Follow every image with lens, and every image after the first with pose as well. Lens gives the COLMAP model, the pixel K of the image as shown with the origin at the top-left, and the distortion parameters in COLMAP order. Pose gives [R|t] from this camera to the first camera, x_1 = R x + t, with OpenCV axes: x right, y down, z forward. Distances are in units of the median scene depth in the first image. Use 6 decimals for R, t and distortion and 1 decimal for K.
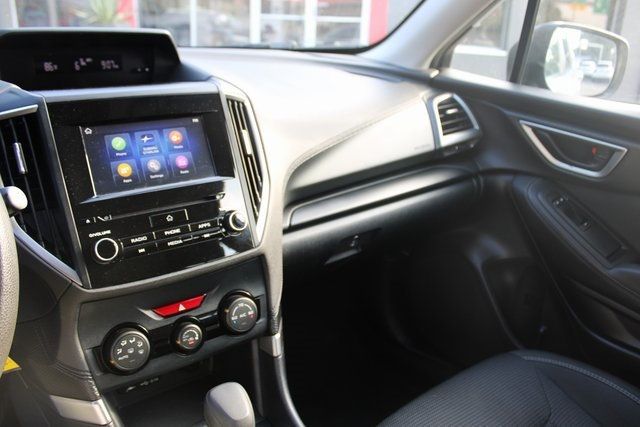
lens RADIAL K [[523.8, 0, 320.0], [0, 523.8, 213.5], [0, 0, 1]] dist [-0.156328, 0.142027]
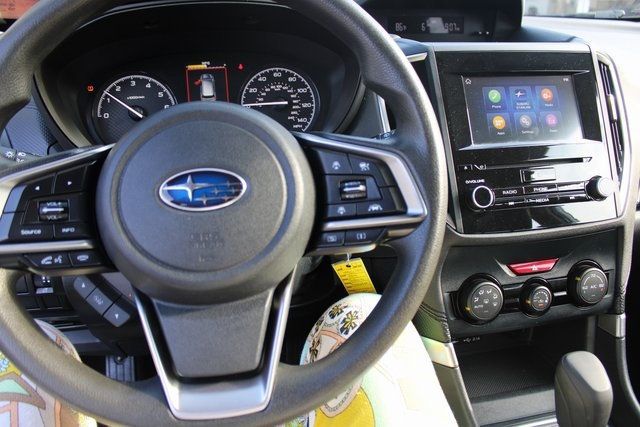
lens RADIAL K [[523.8, 0, 320.0], [0, 523.8, 213.5], [0, 0, 1]] dist [-0.156328, 0.142027]
pose [[0.902907, 0.120991, -0.412456, -0.250892], [-0.111122, 0.992650, 0.047931, 0.079225], [0.415224, 0.002556, 0.909716, -0.054895]]
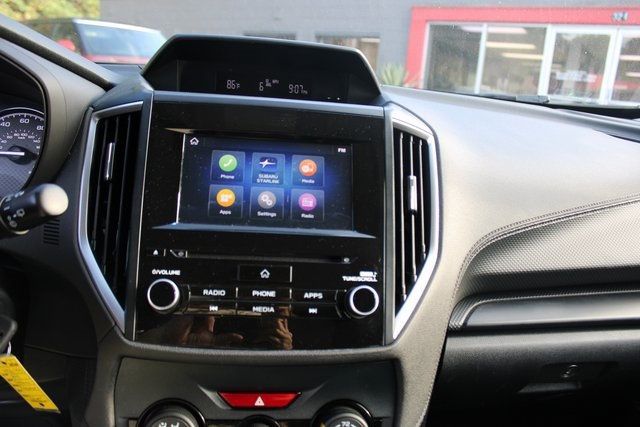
lens RADIAL K [[523.8, 0, 320.0], [0, 523.8, 213.5], [0, 0, 1]] dist [-0.156328, 0.142027]
pose [[0.862488, 0.150033, -0.483327, 0.105566], [-0.218069, 0.972011, -0.087411, -0.024723], [0.456684, 0.180789, 0.871065, 0.387070]]
